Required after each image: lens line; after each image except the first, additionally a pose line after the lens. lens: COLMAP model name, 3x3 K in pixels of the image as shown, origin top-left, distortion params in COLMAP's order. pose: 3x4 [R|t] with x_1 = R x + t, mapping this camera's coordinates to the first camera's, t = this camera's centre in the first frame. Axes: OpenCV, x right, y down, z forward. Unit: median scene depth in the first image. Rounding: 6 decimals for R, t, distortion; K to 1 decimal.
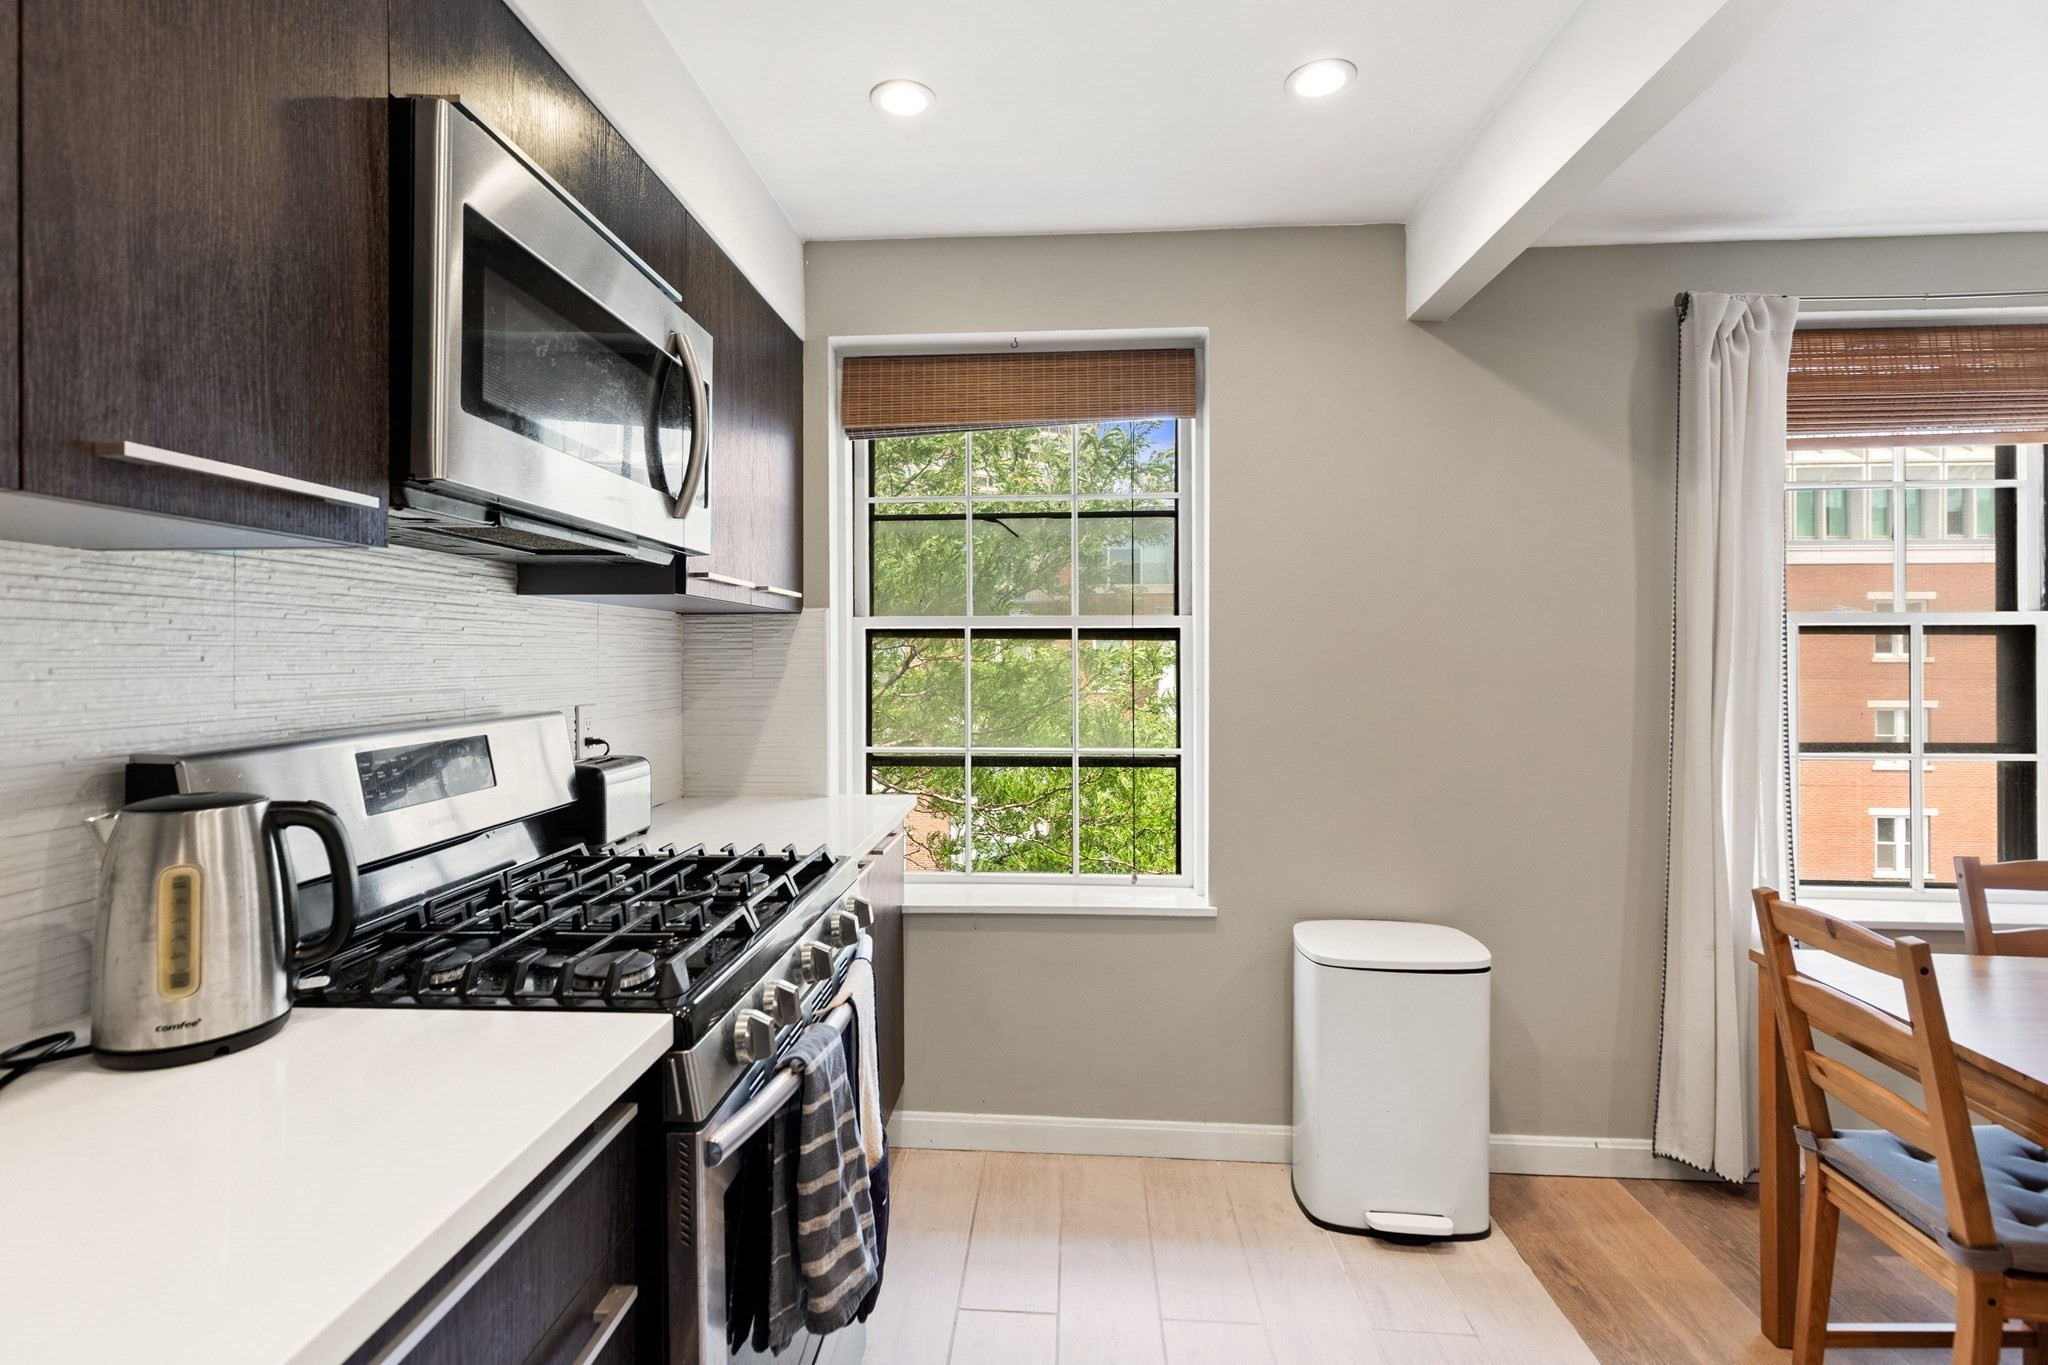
lens RADIAL K [[942.3, 0, 1029.1], [0, 942.3, 644.6], [0, 0, 1]] dist [0.006023, -0.000788]
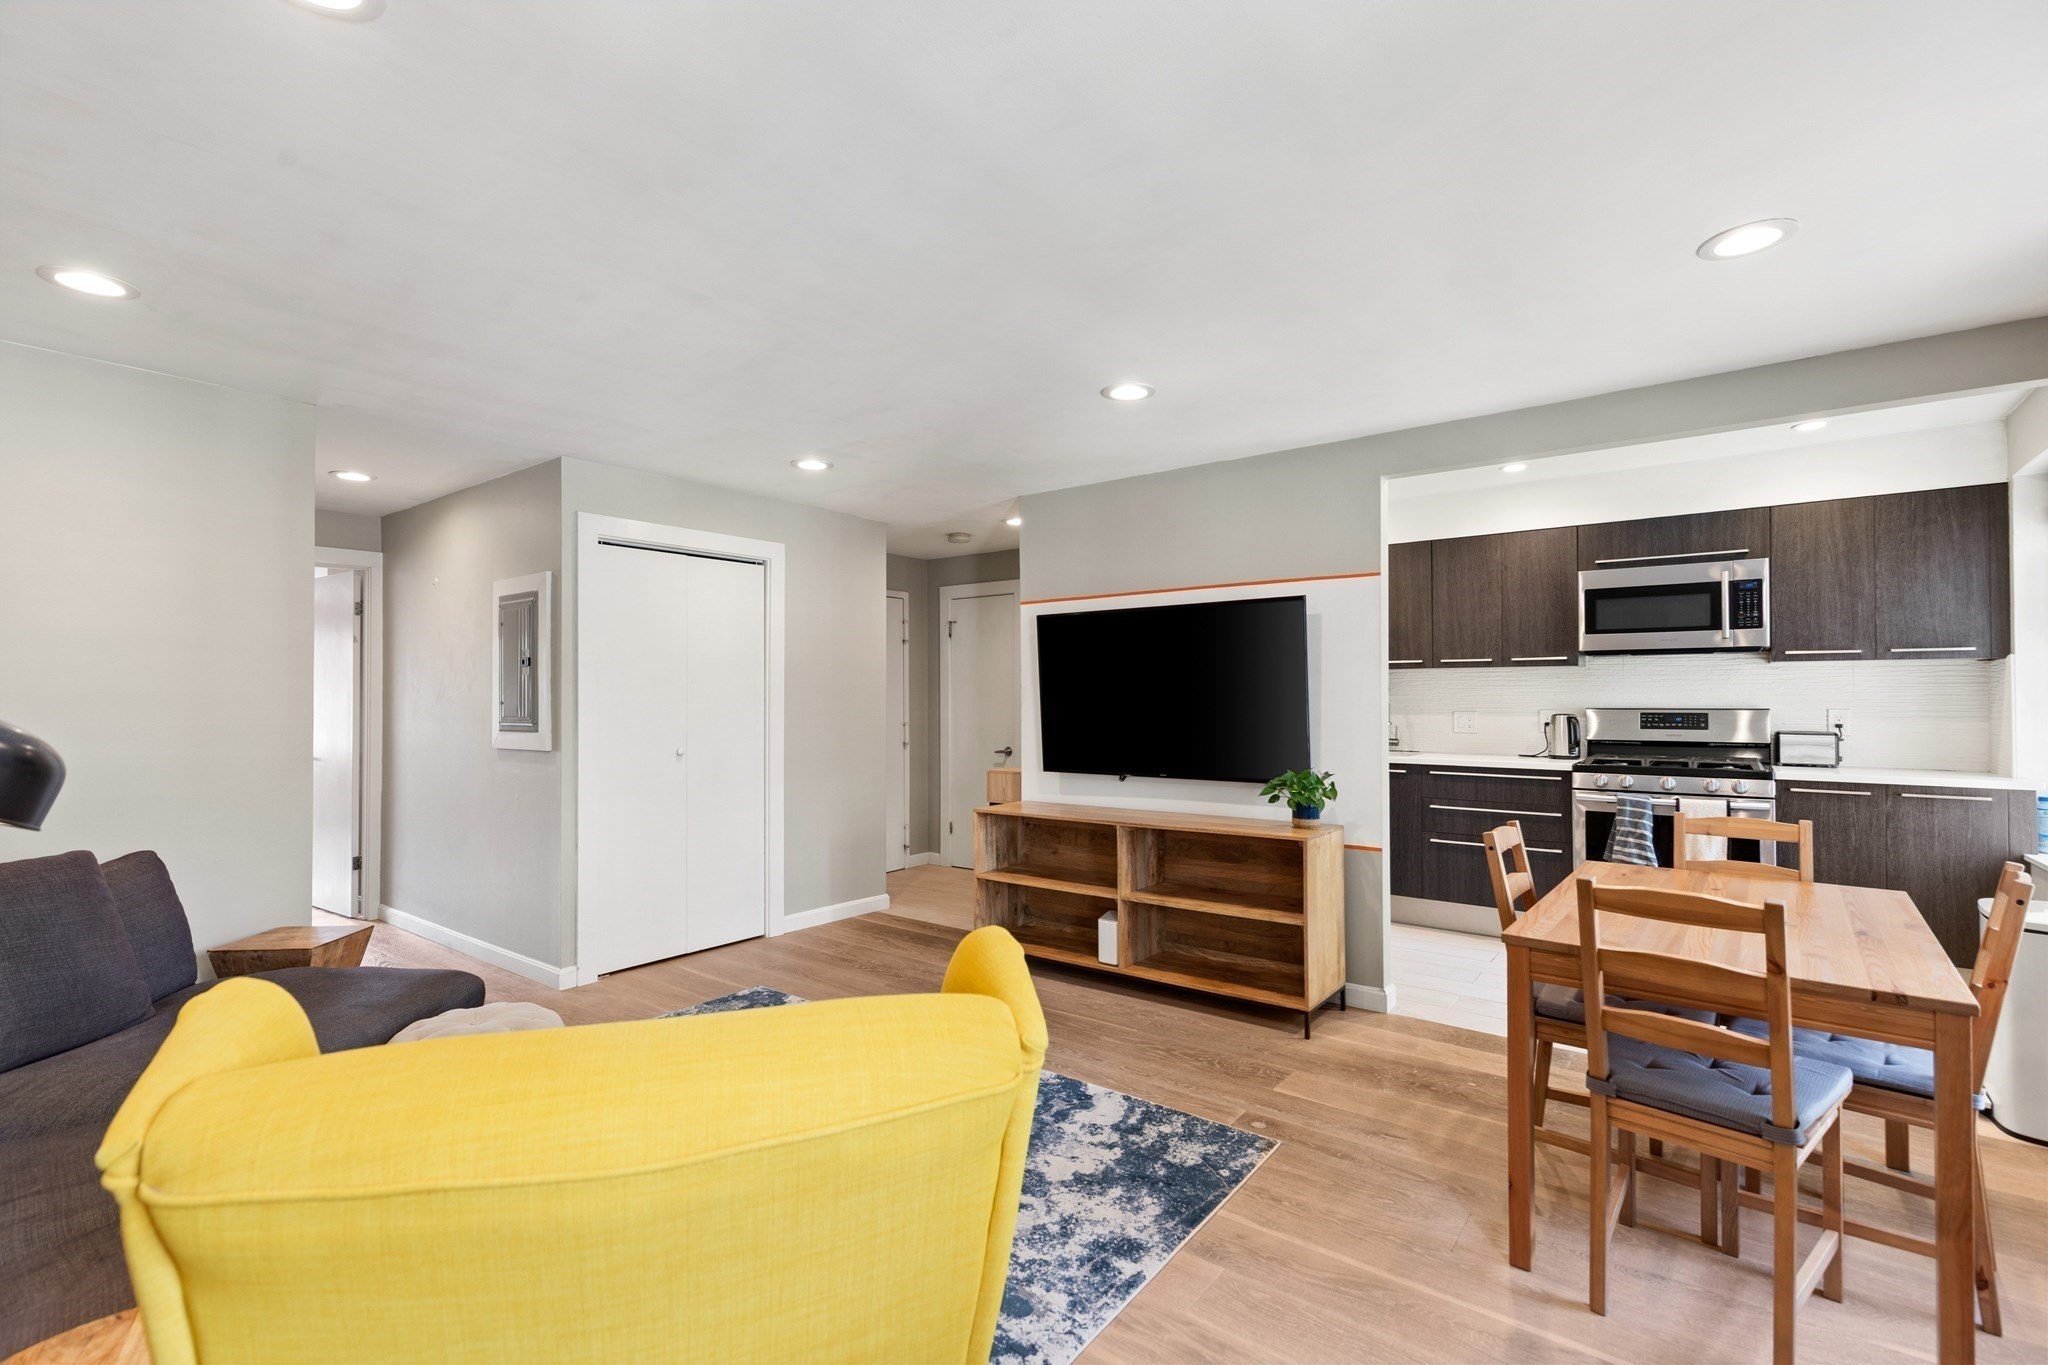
lens RADIAL K [[916.5, 0, 1018.6], [0, 916.5, 684.2], [0, 0, 1]] dist [0.003154, -0.000117]
pose [[-0.579167, -0.003391, -0.815202, 1.938493], [0.013988, 0.999803, -0.014097, 0.007865], [0.815089, -0.019567, -0.579006, 0.554970]]
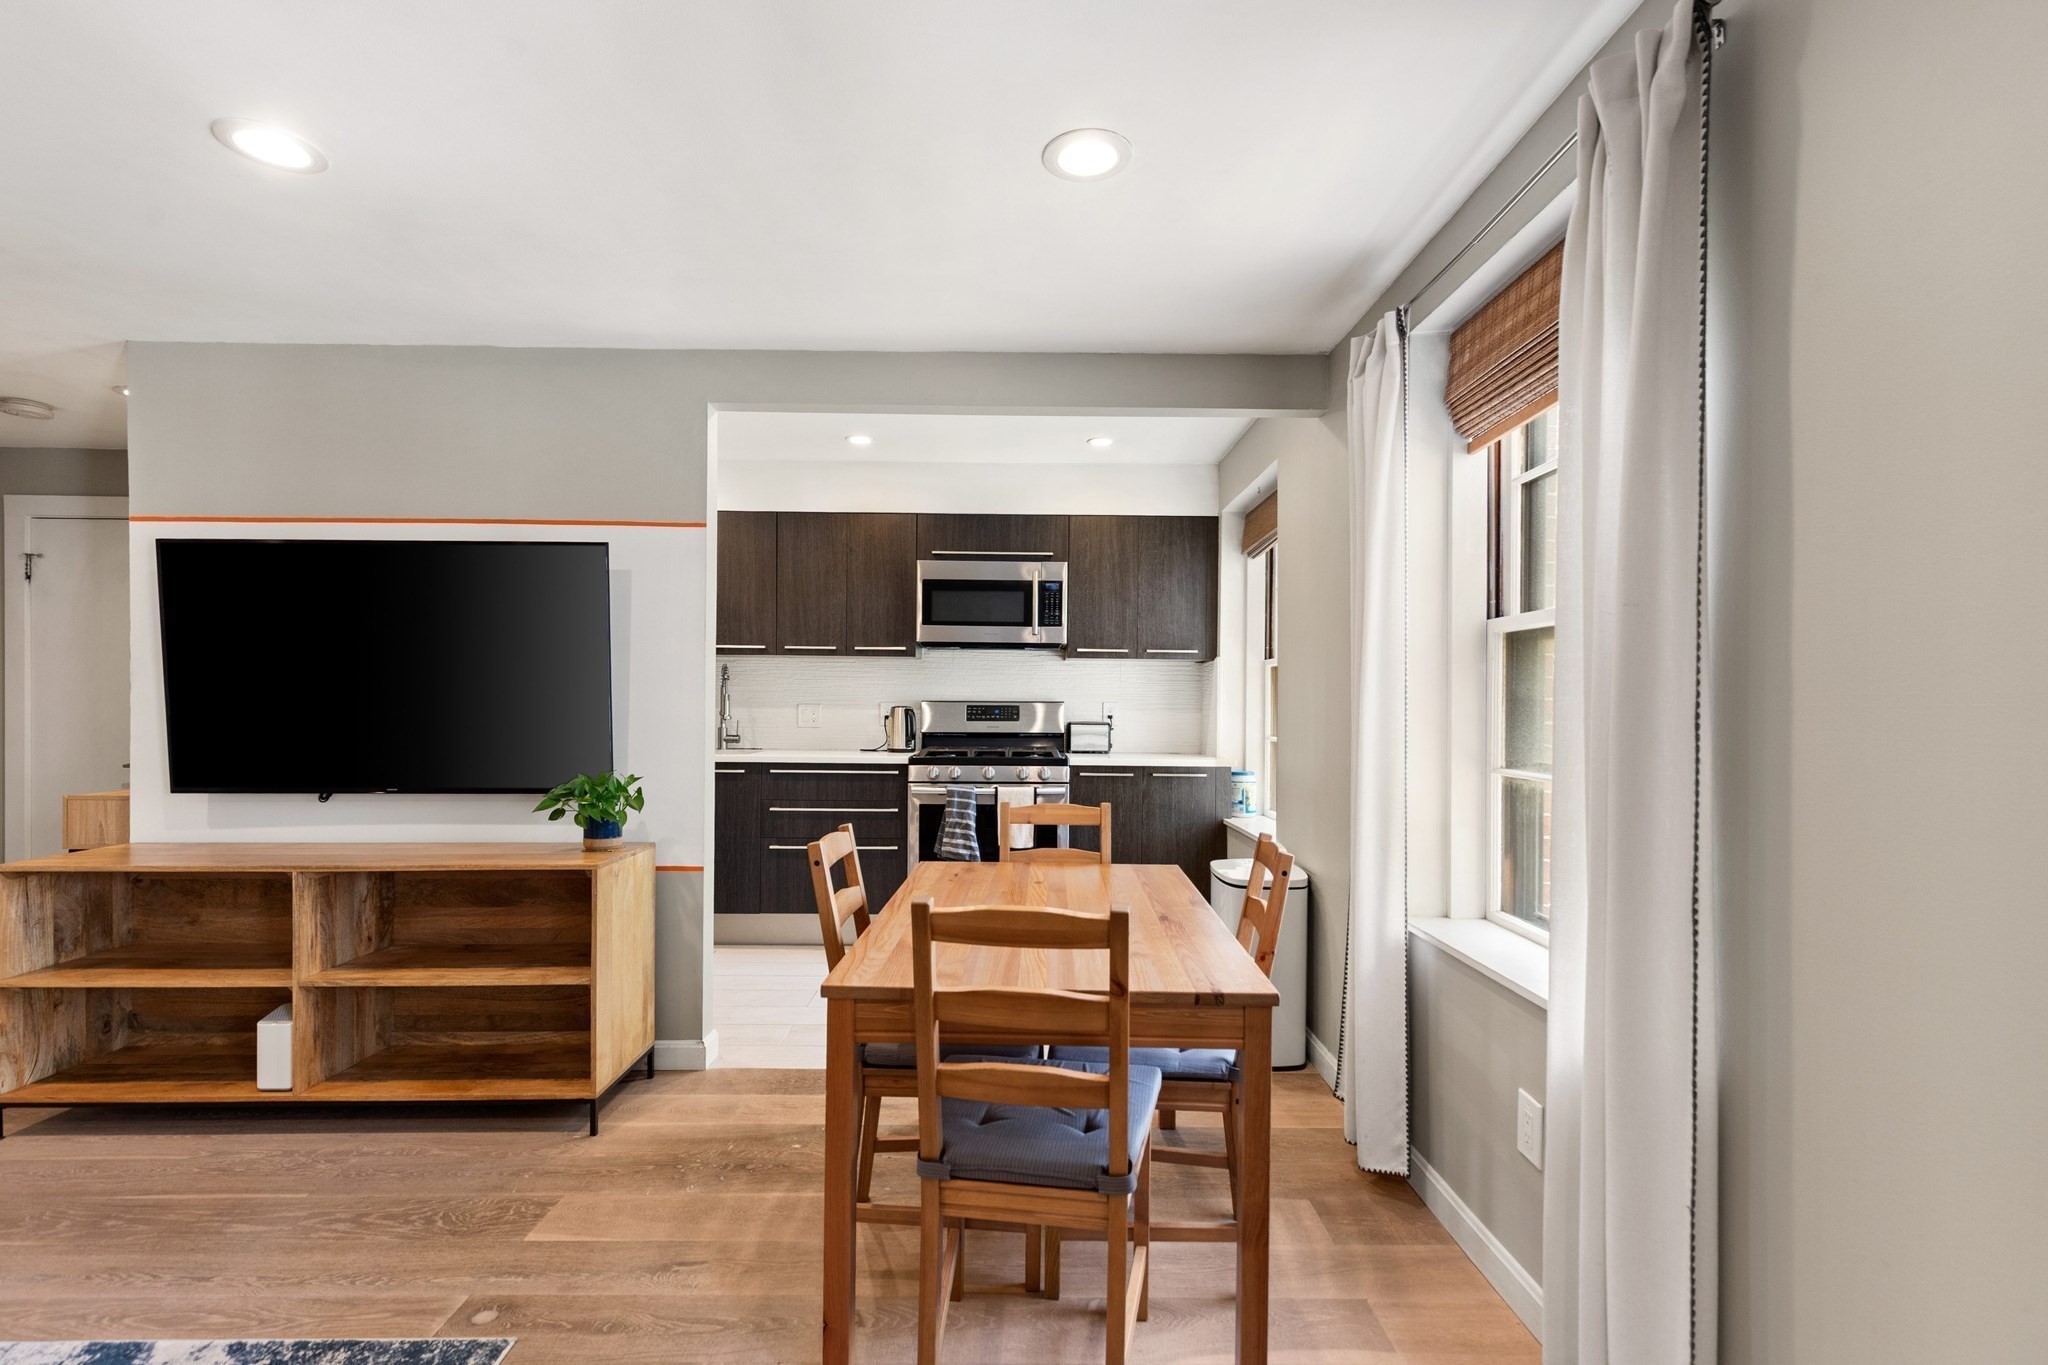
lens RADIAL K [[935.4, 0, 1031.0], [0, 935.4, 705.7], [0, 0, 1]] dist [0.008029, 0.000006]
pose [[0.054293, 0.011170, -0.998463, 1.631906], [0.001120, 0.999936, 0.011247, 0.036982], [0.998524, -0.001729, 0.054277, 0.531338]]
